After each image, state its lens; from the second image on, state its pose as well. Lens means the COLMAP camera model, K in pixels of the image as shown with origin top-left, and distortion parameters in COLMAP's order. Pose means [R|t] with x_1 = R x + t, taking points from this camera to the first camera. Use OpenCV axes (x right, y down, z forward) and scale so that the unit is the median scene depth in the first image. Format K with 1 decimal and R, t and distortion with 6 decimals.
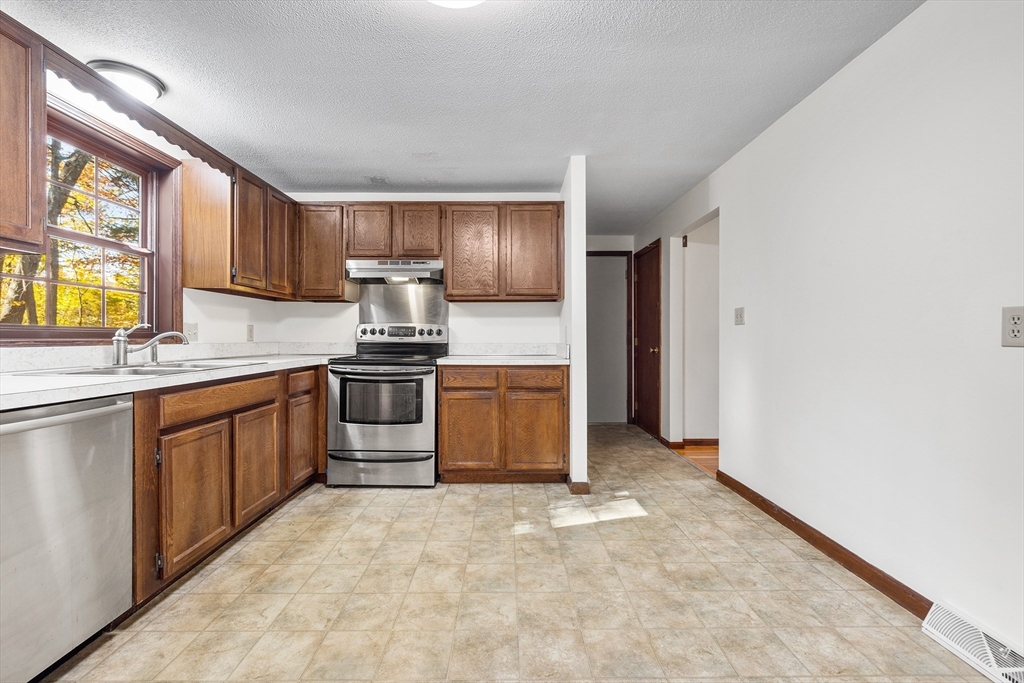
lens RADIAL K [[433.9, 0, 507.1], [0, 433.9, 341.6], [0, 0, 1]] dist [0.002068, 0.000675]
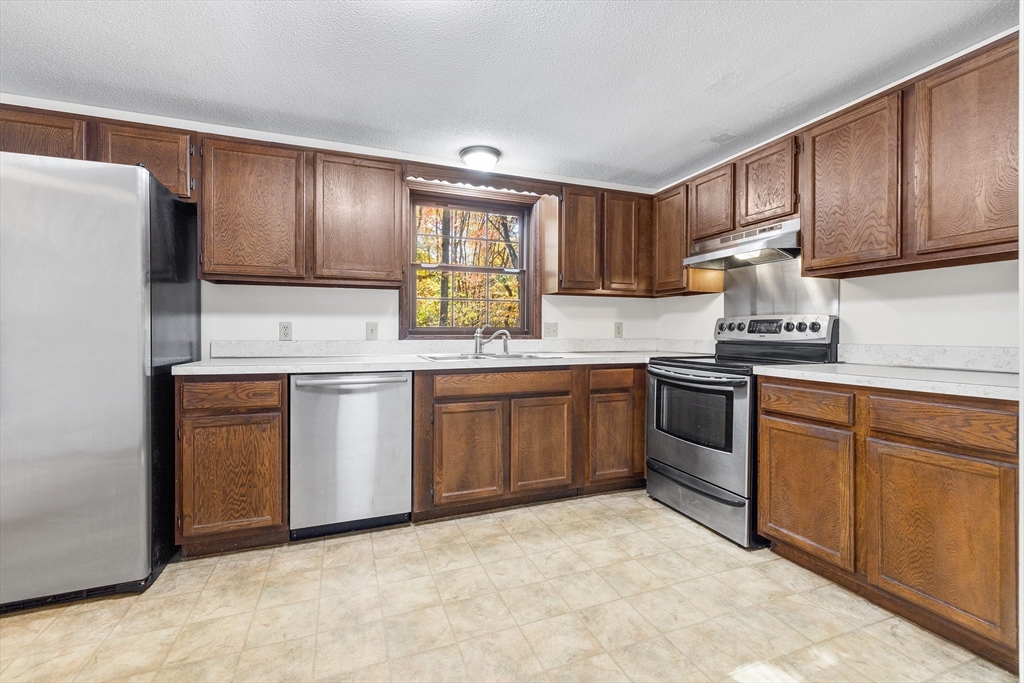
lens RADIAL K [[433.9, 0, 508.7], [0, 433.9, 333.2], [0, 0, 1]] dist [0.002068, 0.000675]
pose [[0.361988, 0.000526, -0.932182, 0.363055], [-0.008307, 0.999962, -0.002662, -0.007667], [0.932146, 0.008708, 0.361979, 0.410803]]
